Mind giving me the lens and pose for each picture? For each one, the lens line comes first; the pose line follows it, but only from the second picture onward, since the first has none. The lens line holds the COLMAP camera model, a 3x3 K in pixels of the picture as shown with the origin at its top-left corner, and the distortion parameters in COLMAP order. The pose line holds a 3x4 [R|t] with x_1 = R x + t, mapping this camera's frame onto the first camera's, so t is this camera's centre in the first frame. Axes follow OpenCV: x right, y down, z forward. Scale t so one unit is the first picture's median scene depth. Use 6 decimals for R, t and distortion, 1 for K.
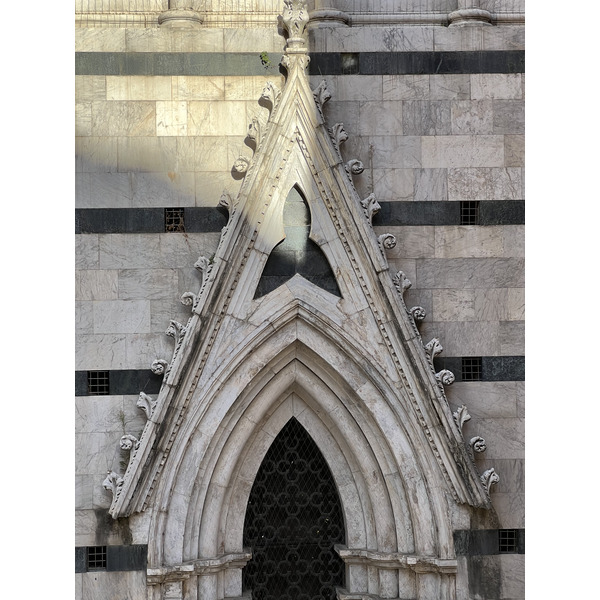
lens RADIAL K [[1334.6, 0, 309.5], [0, 1334.6, 302.5], [0, 0, 1]] dist [-0.078830, 3.808803]
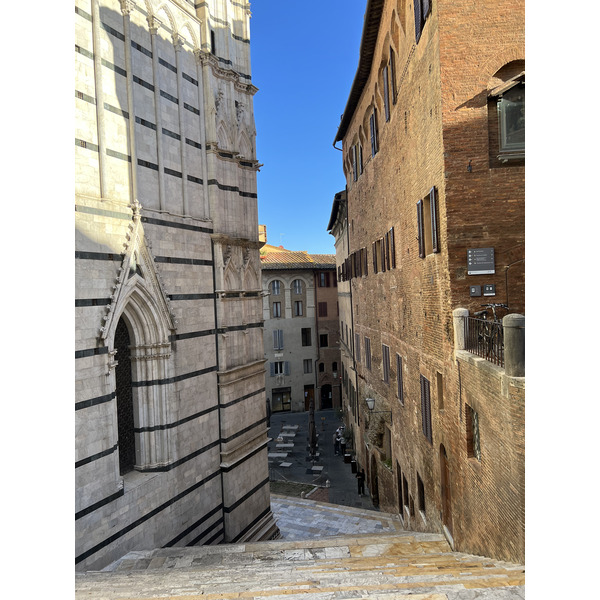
lens RADIAL K [[448.2, 0, 300.0], [0, 448.2, 300.0], [0, 0, 1]] dist [0.081804, -0.093982]
pose [[0.492884, -0.013620, 0.869989, -0.914570], [-0.008626, 0.999752, 0.020538, 0.025226], [-0.870052, -0.017628, 0.492644, -0.054794]]
